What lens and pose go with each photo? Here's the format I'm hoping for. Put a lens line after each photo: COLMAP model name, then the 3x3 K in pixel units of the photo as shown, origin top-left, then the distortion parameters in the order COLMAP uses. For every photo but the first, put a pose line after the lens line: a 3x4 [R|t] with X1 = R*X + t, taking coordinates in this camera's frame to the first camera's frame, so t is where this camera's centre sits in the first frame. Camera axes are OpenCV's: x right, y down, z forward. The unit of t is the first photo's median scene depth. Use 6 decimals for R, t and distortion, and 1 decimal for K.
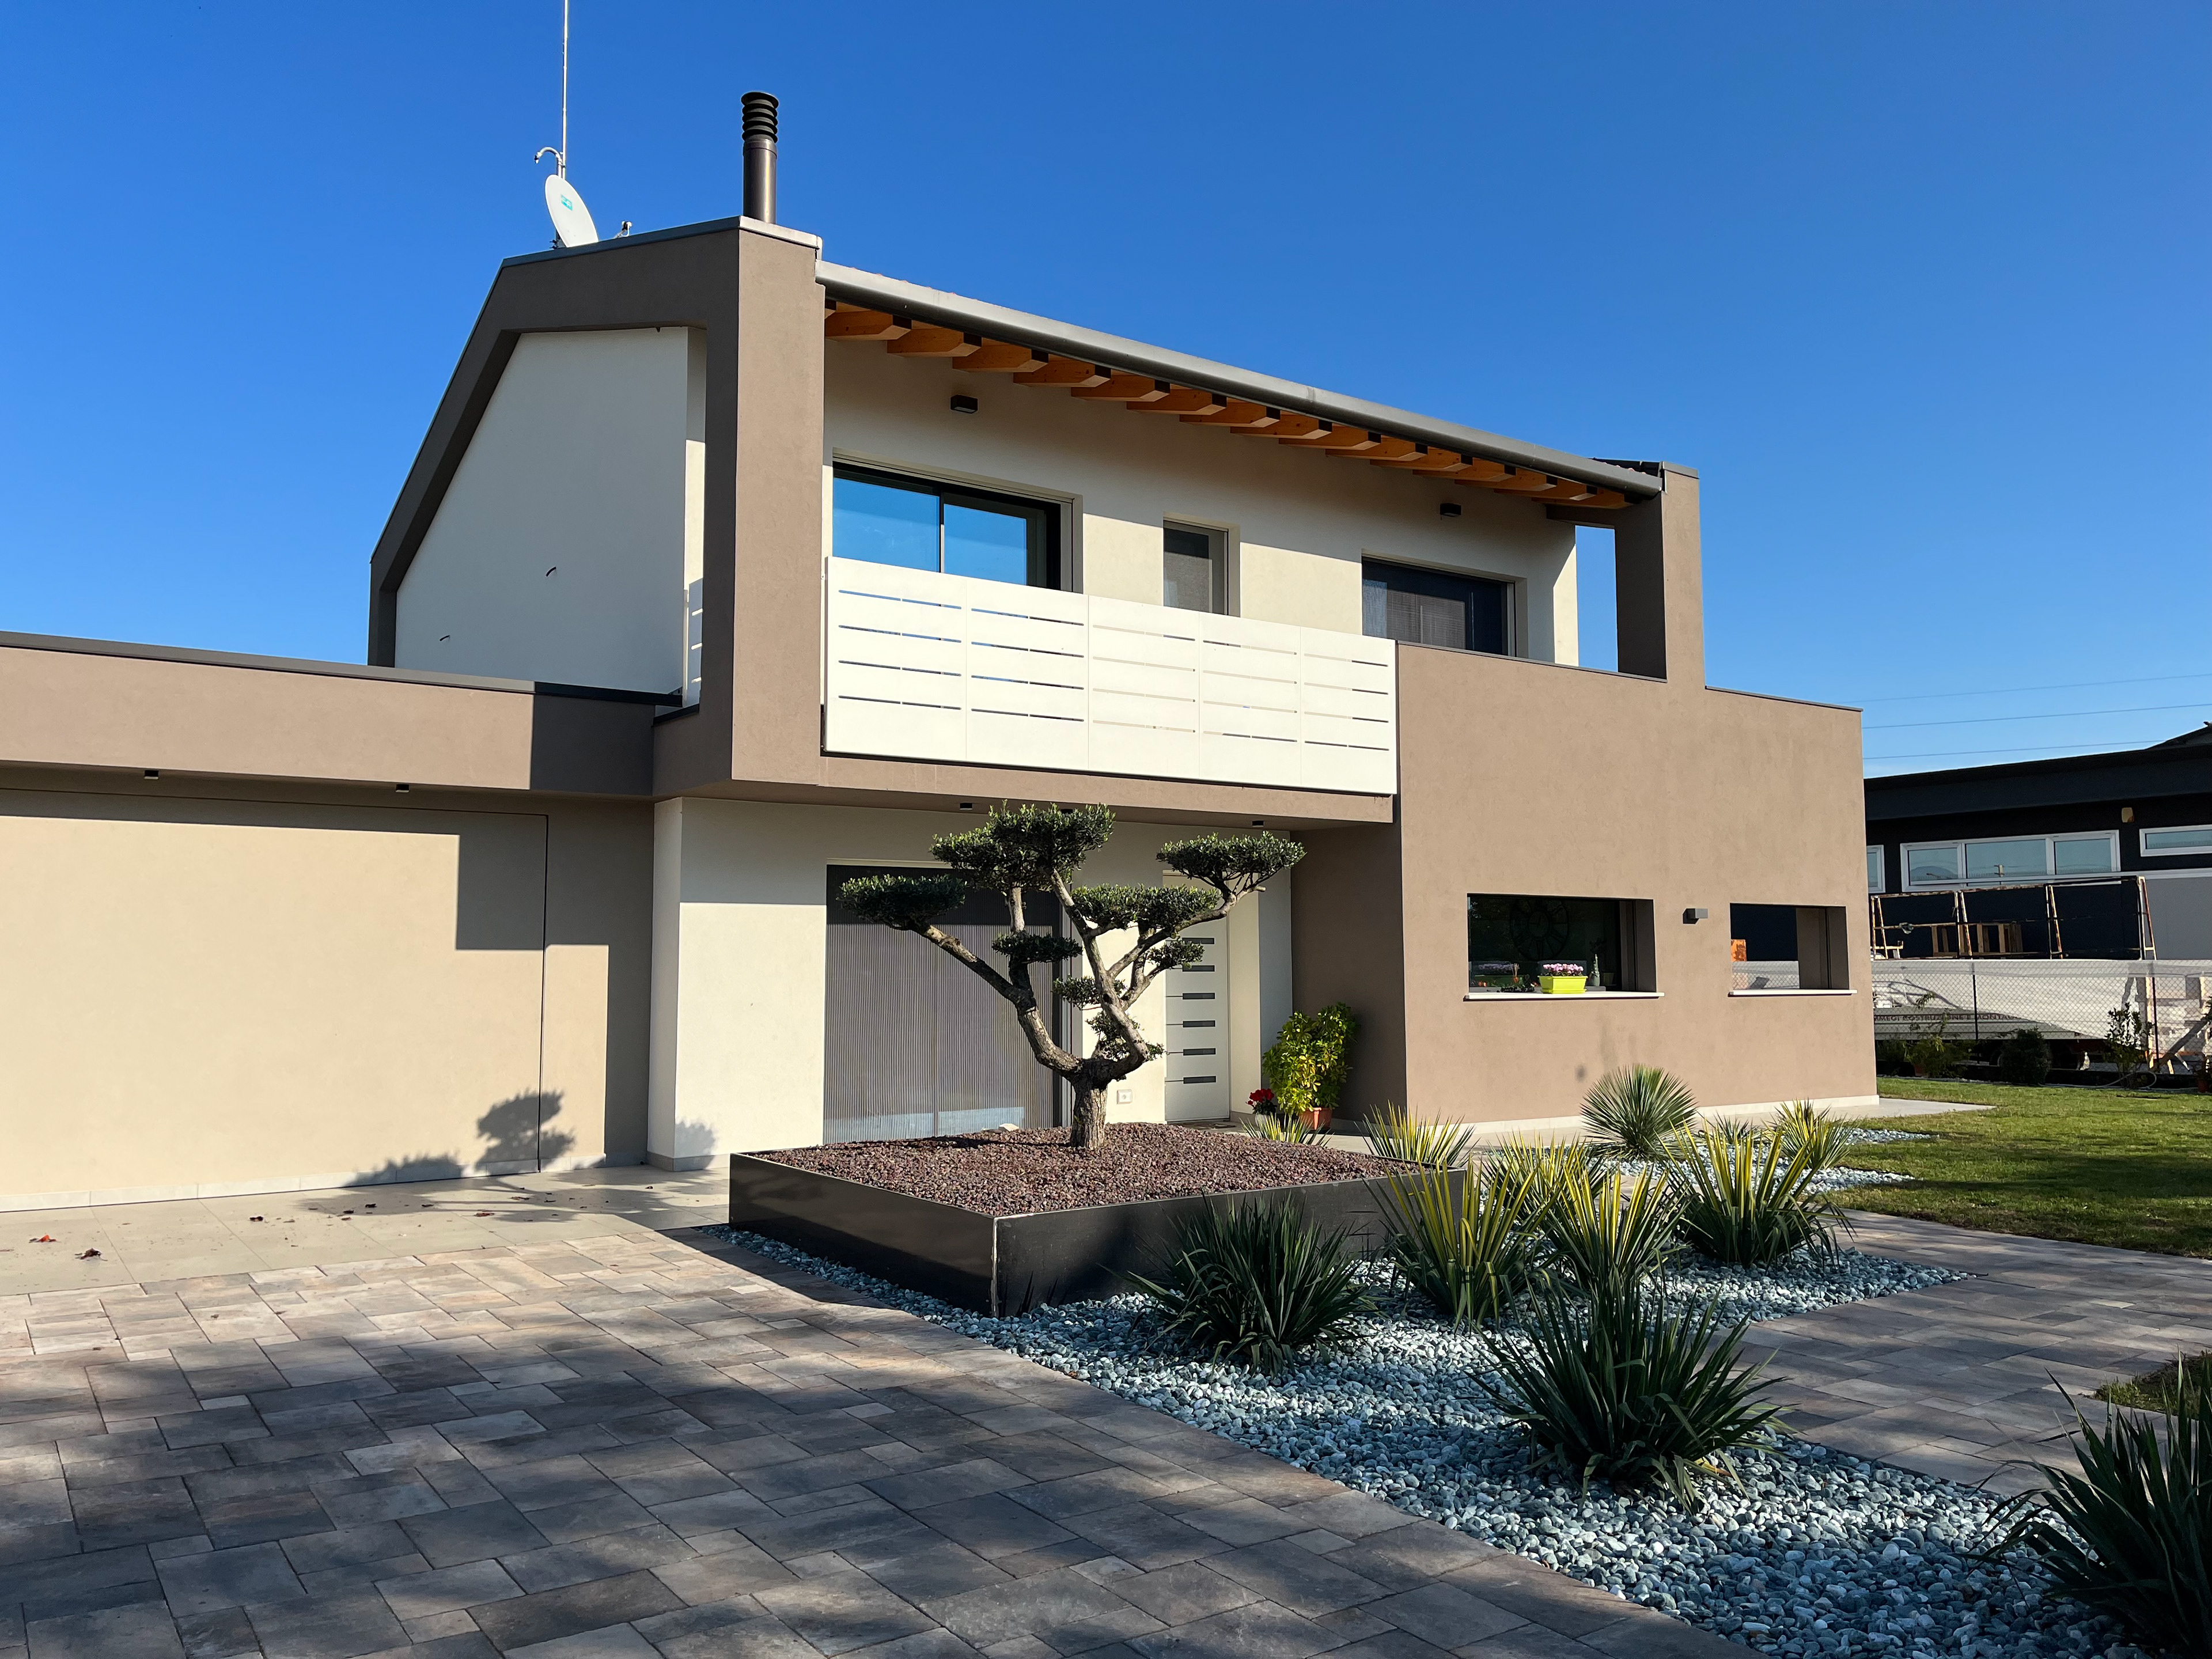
lens RADIAL K [[1671.8, 0, 1106.0], [0, 1671.8, 829.5], [0, 0, 1]] dist [0.055347, -0.081964]
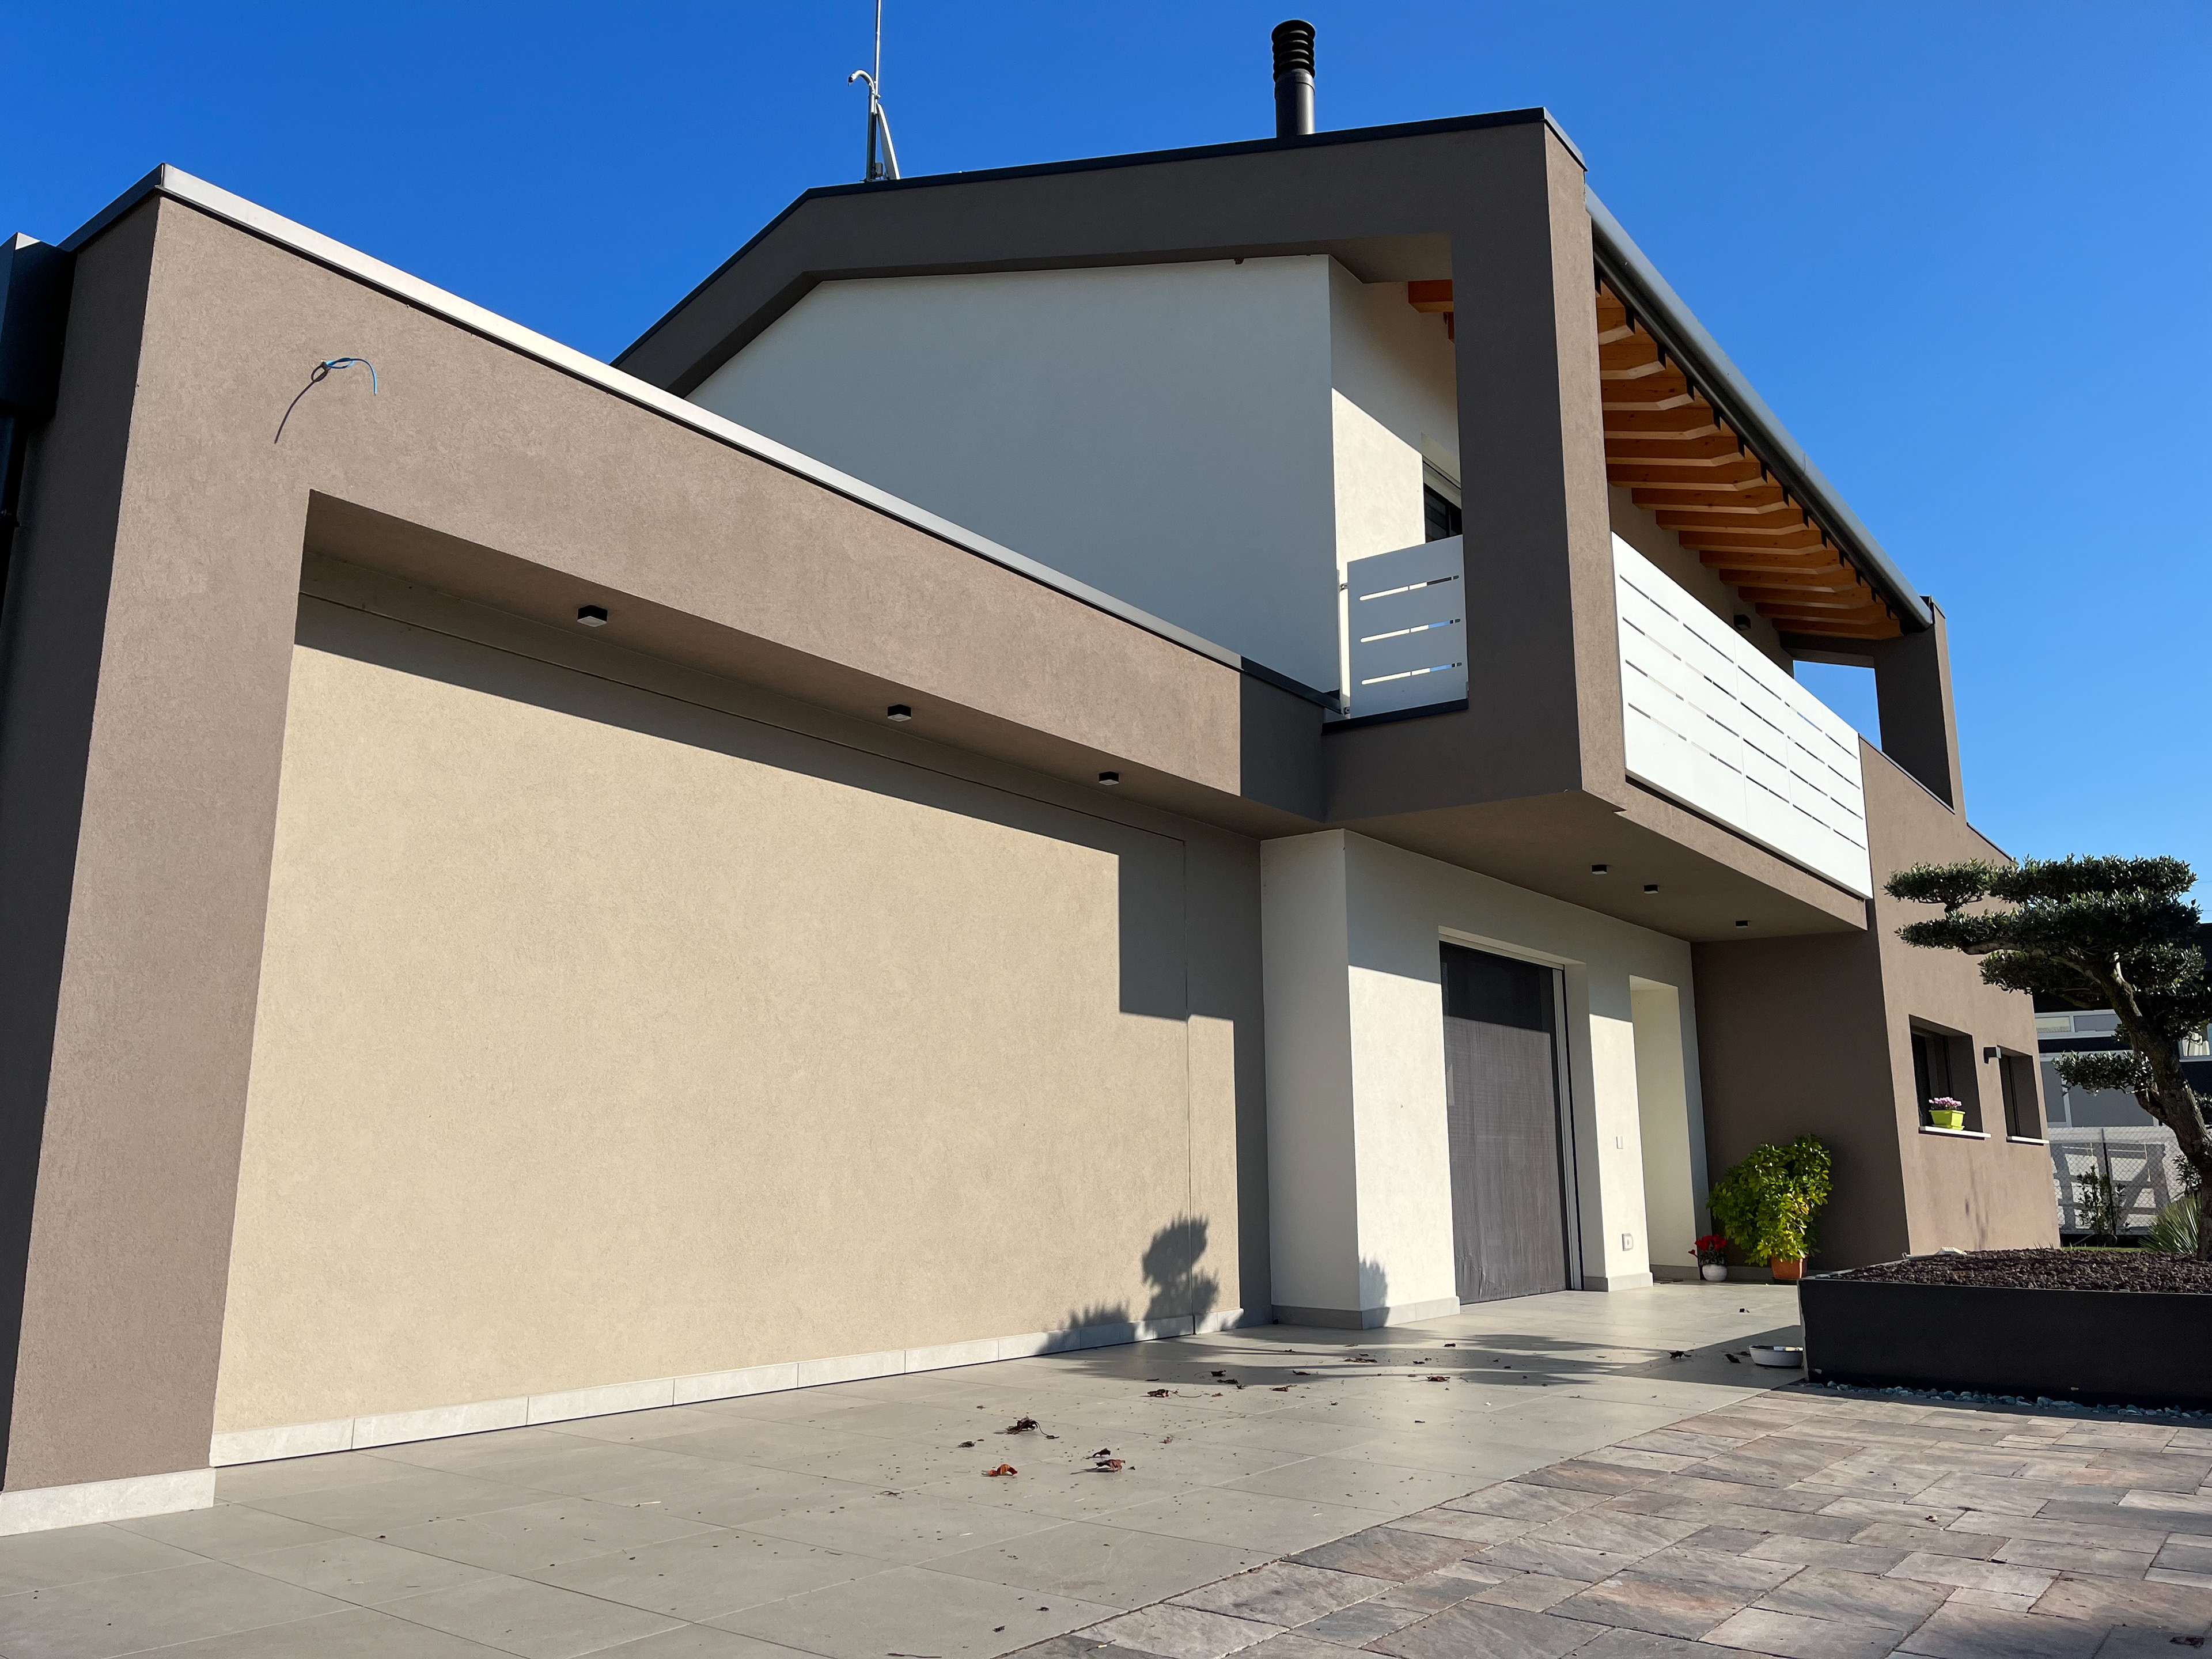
lens RADIAL K [[1671.8, 0, 1106.0], [0, 1671.8, 829.5], [0, 0, 1]] dist [0.055347, -0.081964]
pose [[0.946829, 0.070966, 0.313814, -0.540676], [-0.031692, 0.991199, -0.128531, 0.074744], [-0.320173, 0.111752, 0.940745, 0.280641]]
